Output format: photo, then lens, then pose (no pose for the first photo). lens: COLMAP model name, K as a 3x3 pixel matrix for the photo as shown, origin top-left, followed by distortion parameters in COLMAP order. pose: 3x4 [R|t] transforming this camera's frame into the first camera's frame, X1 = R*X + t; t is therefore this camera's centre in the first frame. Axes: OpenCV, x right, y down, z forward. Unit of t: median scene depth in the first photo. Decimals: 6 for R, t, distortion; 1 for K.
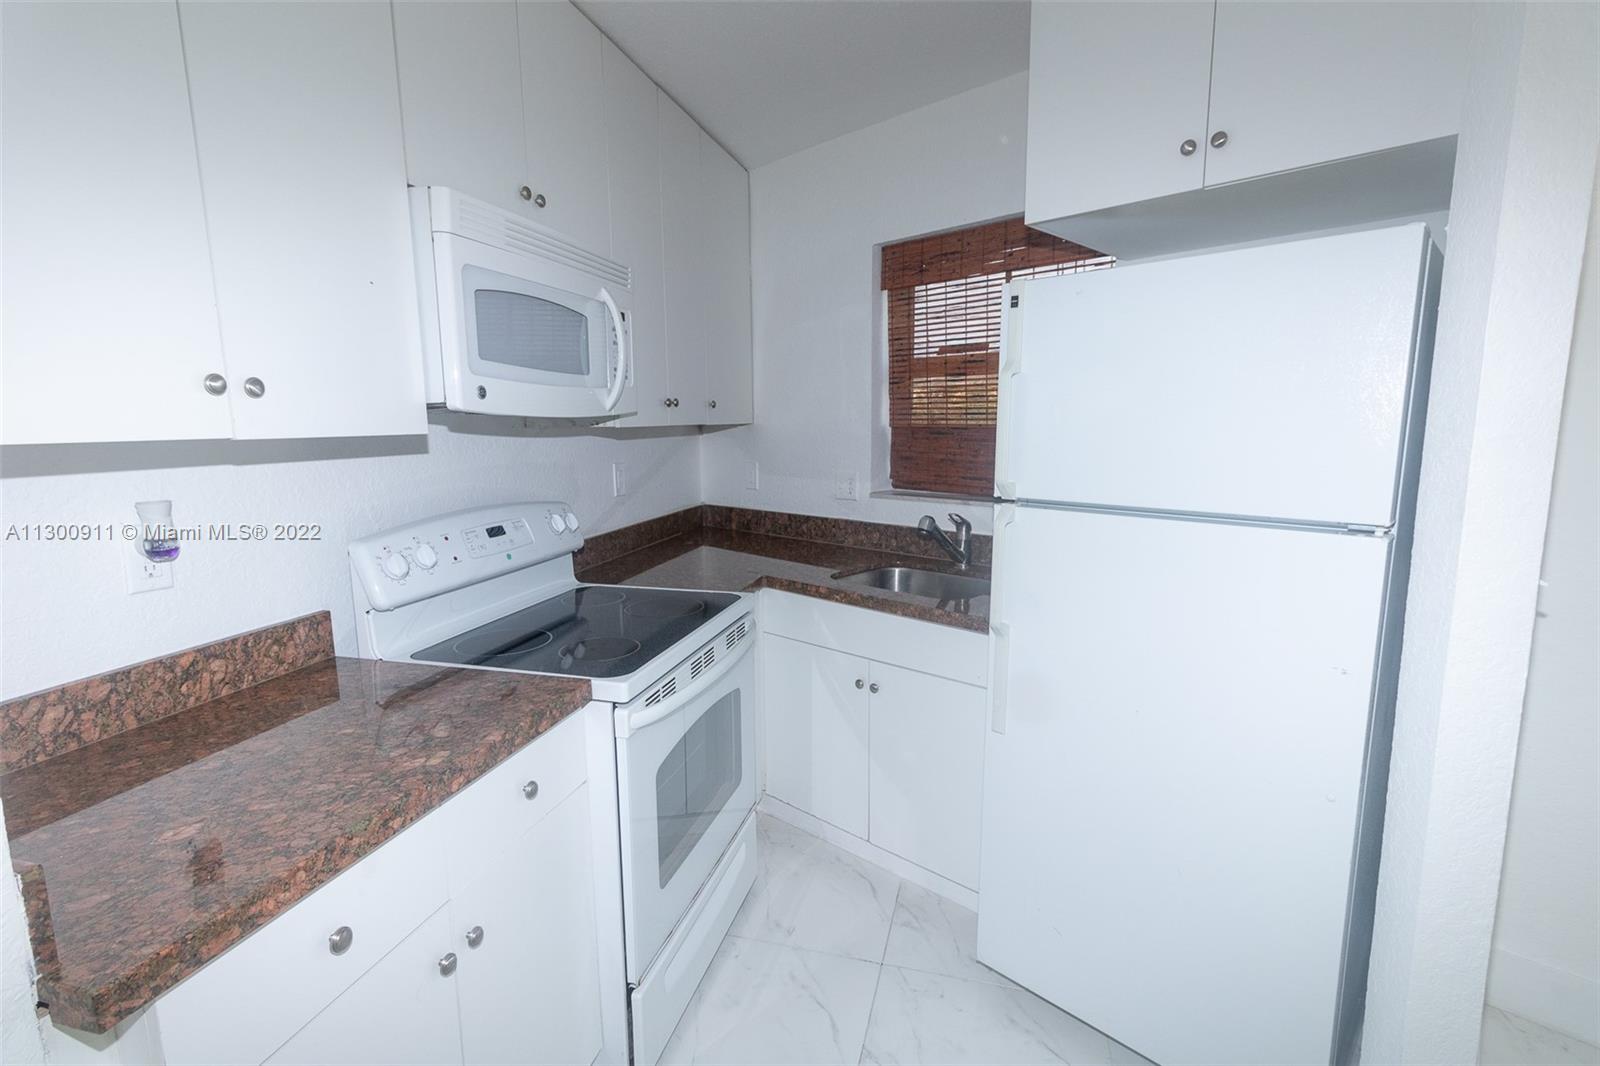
lens RADIAL K [[746.2, 0, 795.3], [0, 746.2, 531.1], [0, 0, 1]] dist [0.008982, 0.000617]
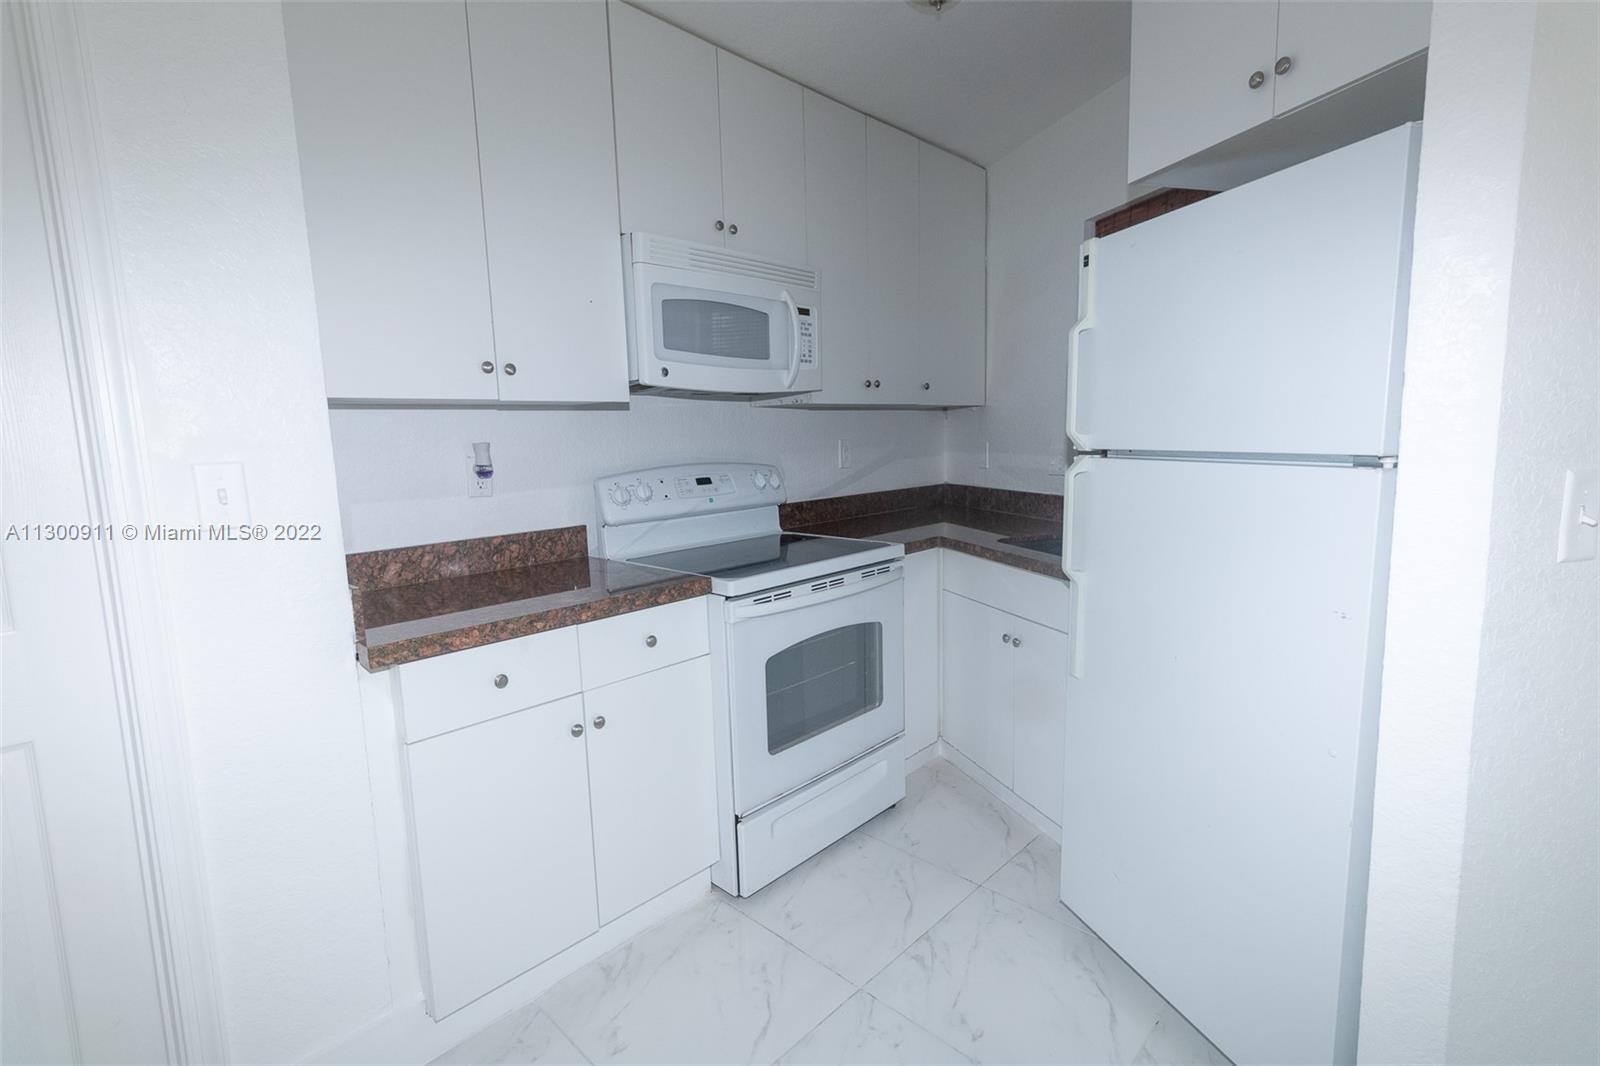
lens RADIAL K [[746.2, 0, 795.3], [0, 746.2, 531.1], [0, 0, 1]] dist [0.008982, 0.000617]
pose [[0.879832, 0.047565, -0.472899, 0.452099], [-0.051980, 0.998641, 0.003736, 0.091072], [0.472434, 0.021295, 0.881109, -0.116093]]
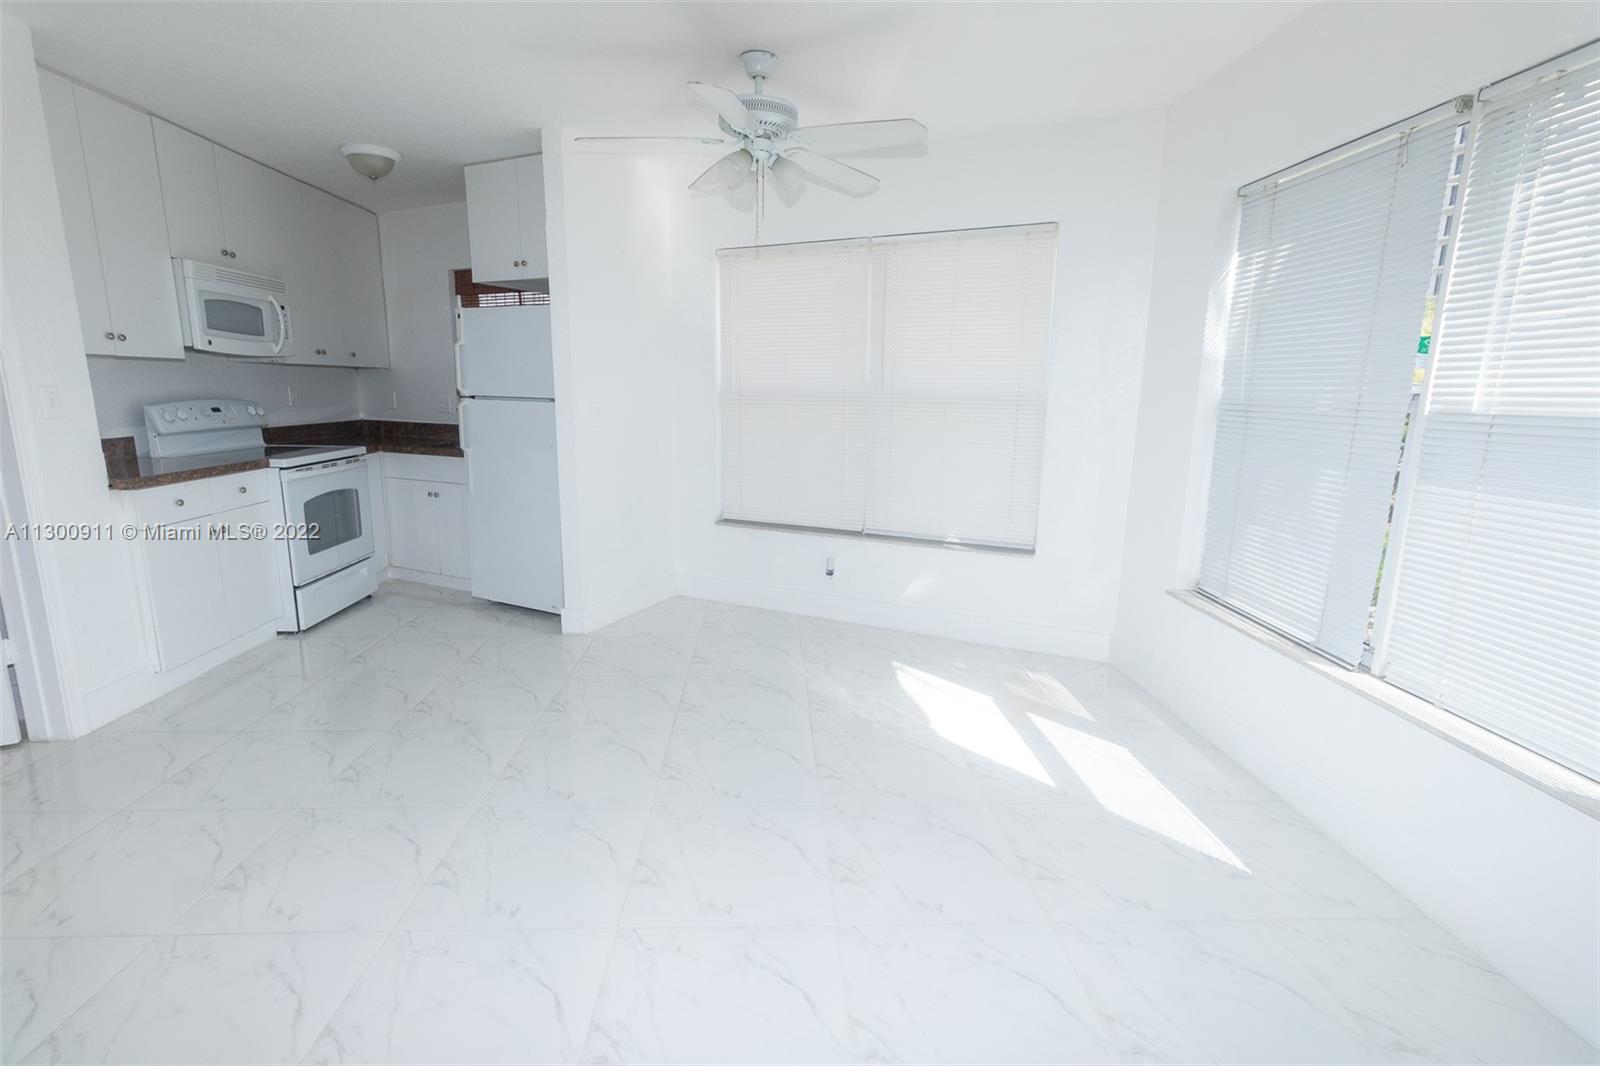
lens RADIAL K [[746.2, 0, 795.3], [0, 746.2, 531.1], [0, 0, 1]] dist [0.008982, 0.000617]
pose [[0.951956, -0.033470, 0.304401, 0.586849], [0.020444, 0.998738, 0.045881, 0.330063], [-0.305553, -0.037453, 0.951438, -1.798369]]
